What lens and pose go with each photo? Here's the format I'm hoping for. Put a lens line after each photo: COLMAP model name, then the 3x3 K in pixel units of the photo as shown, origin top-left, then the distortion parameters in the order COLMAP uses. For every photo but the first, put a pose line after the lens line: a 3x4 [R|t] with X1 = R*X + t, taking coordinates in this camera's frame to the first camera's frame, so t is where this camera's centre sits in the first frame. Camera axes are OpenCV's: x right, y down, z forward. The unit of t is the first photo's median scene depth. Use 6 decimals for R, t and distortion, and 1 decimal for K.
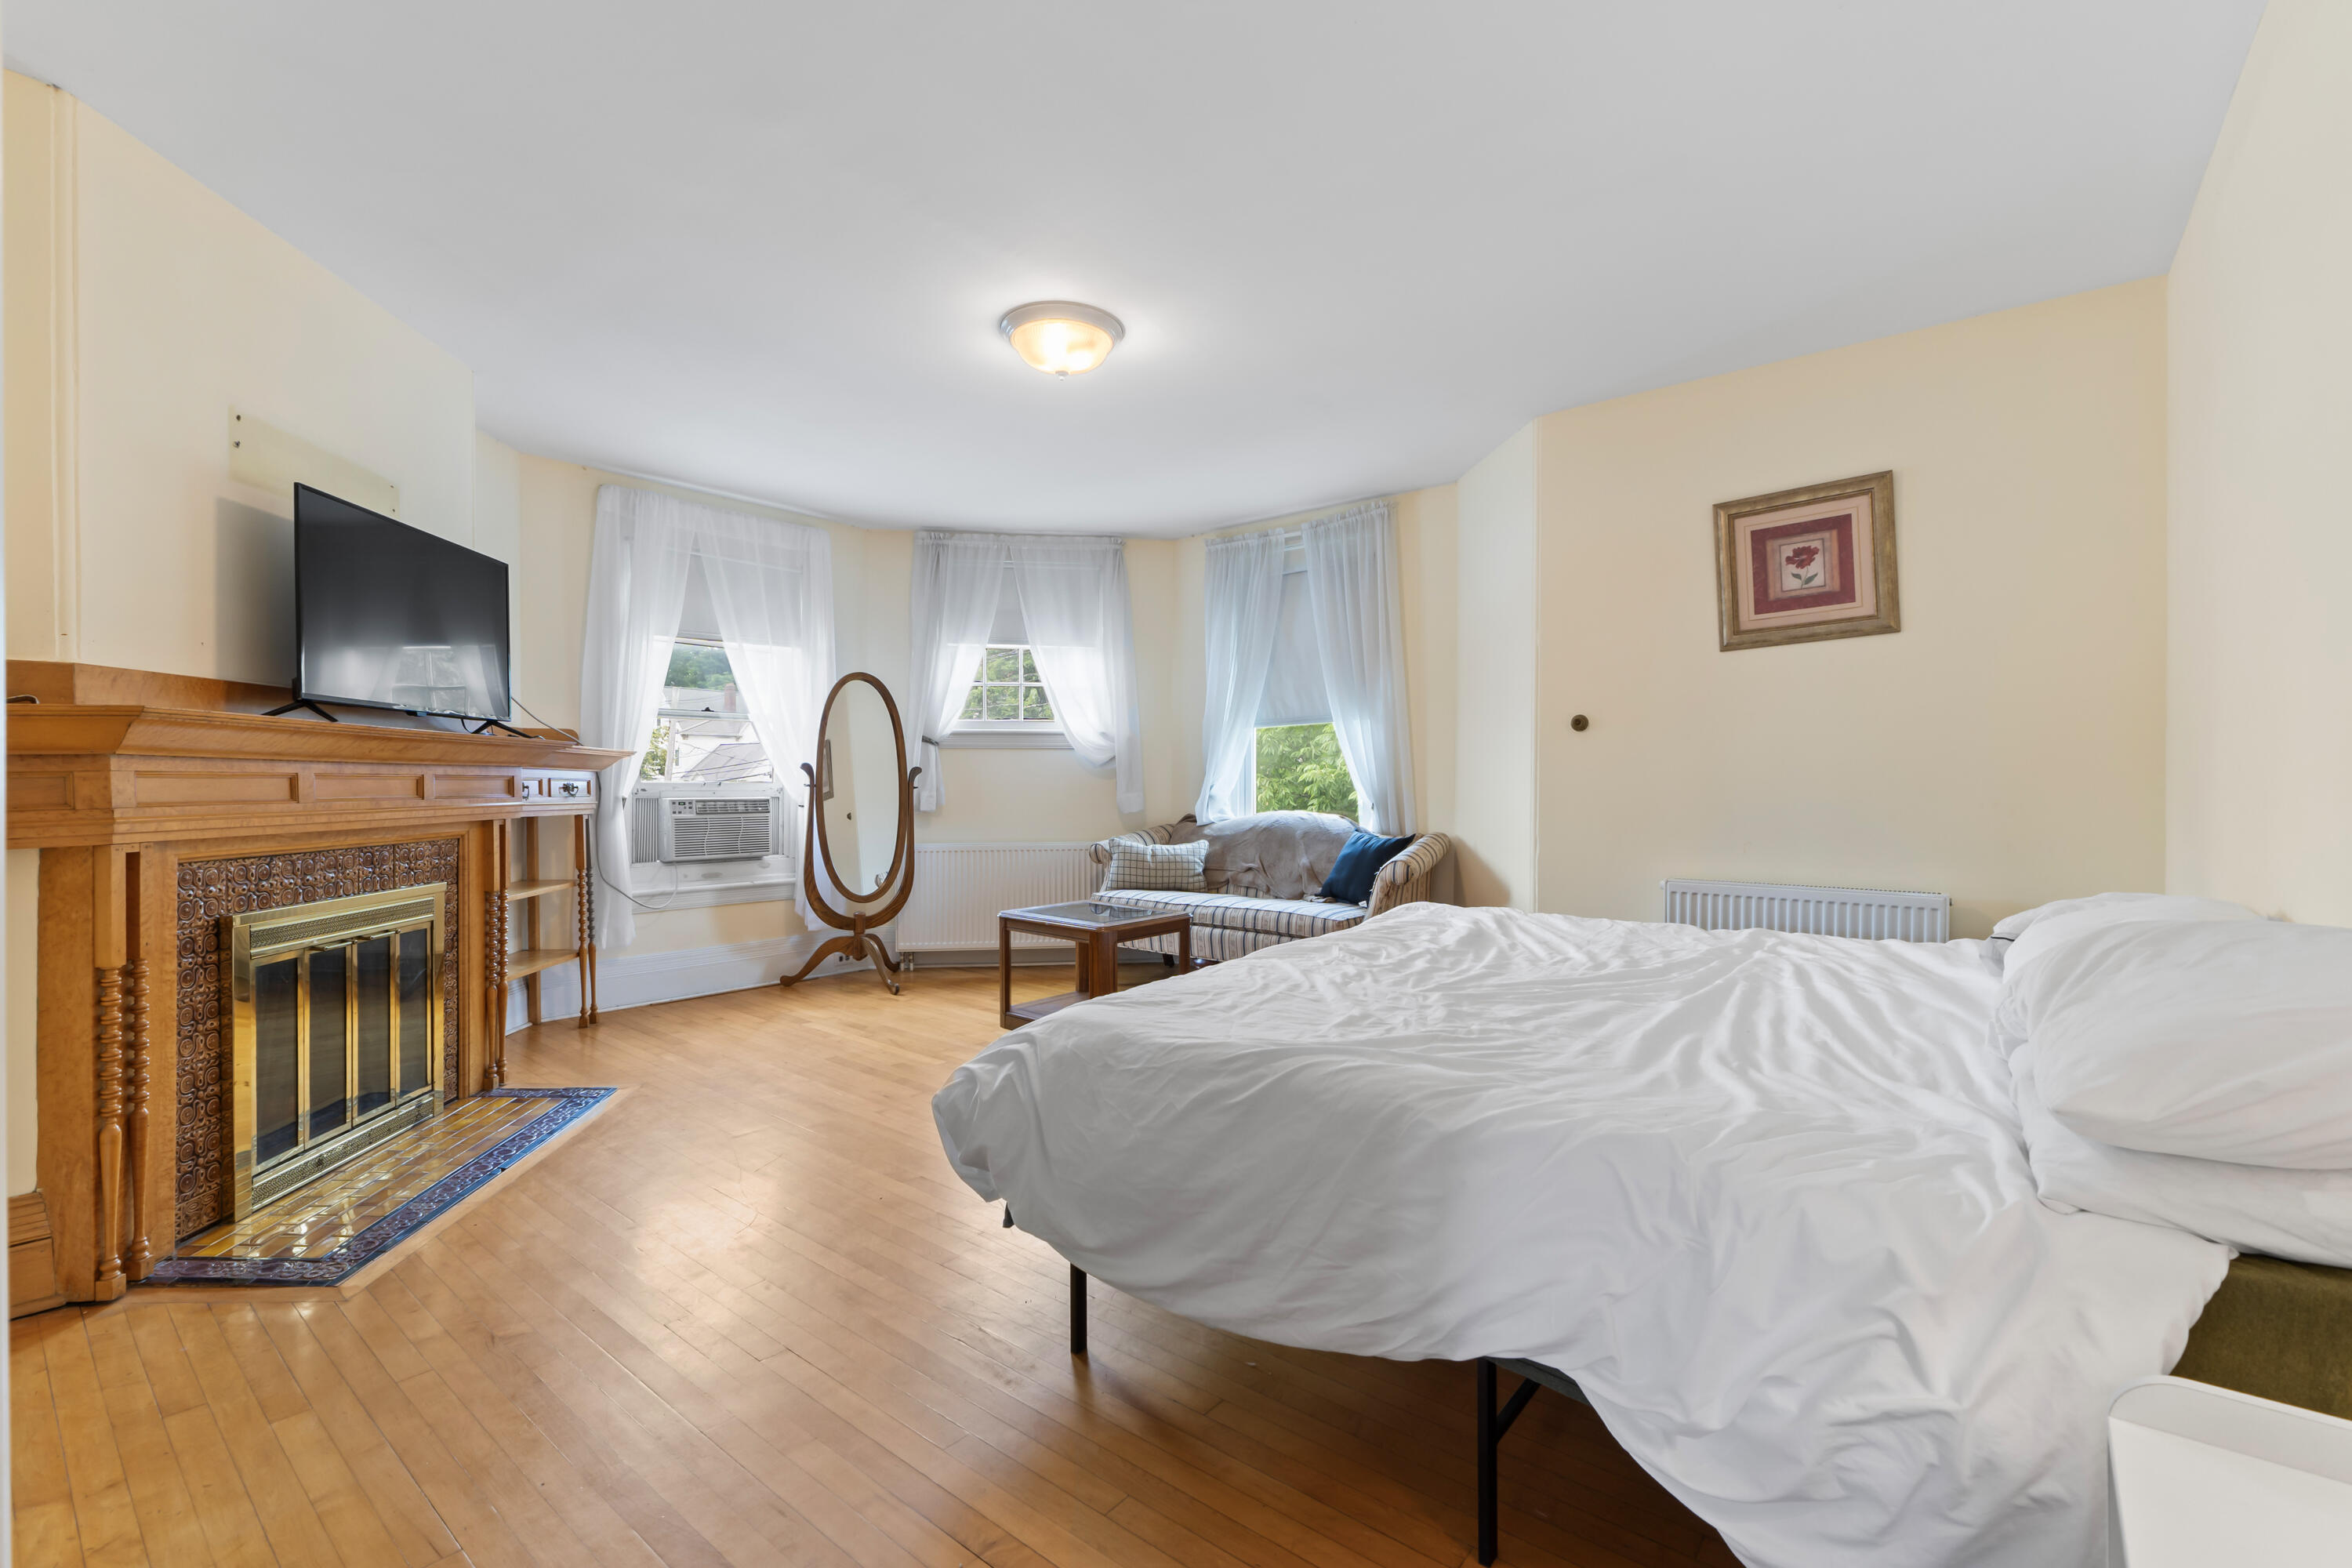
lens RADIAL K [[1017.3, 0, 1182.0], [0, 1017.3, 786.7], [0, 0, 1]] dist [-0.007221, -0.000917]
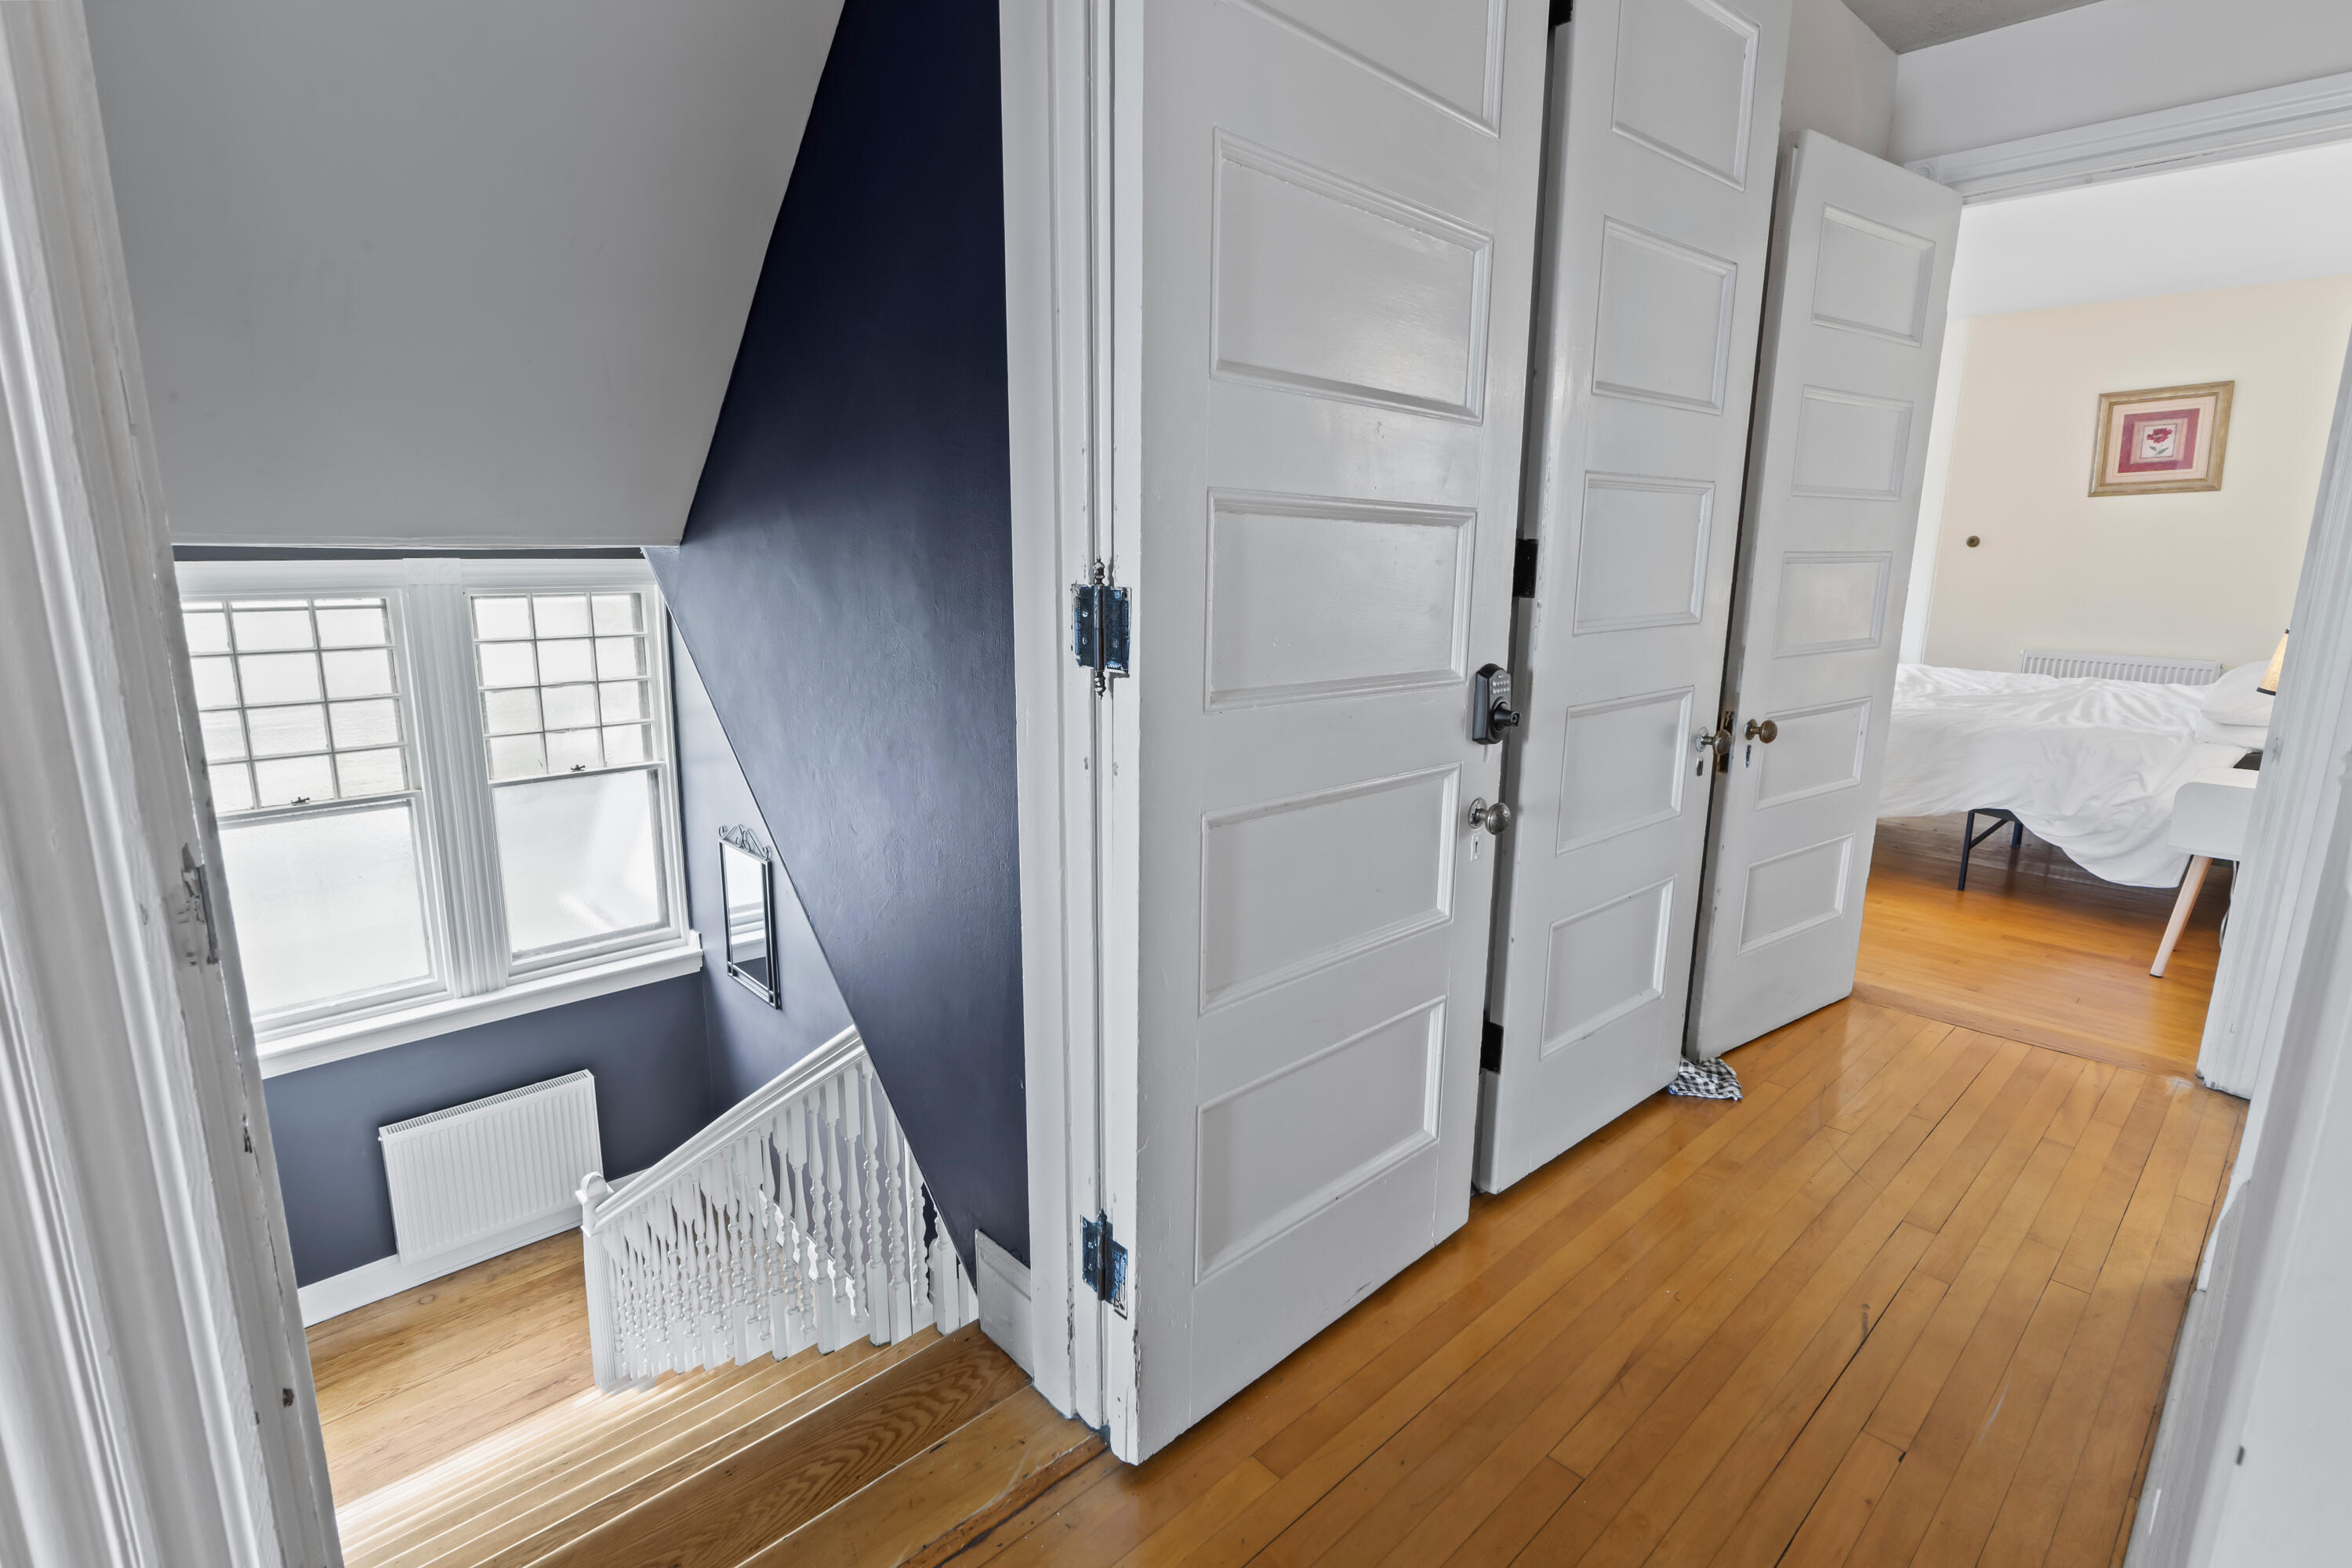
lens RADIAL K [[1154.7, 0, 1170.7], [0, 1154.7, 777.2], [0, 0, 1]] dist [-0.003716, 0.000724]
pose [[0.990784, 0.034209, -0.131060, -0.628281], [-0.007417, 0.979832, 0.199685, -0.063726], [0.135248, -0.196873, 0.971056, -1.002019]]
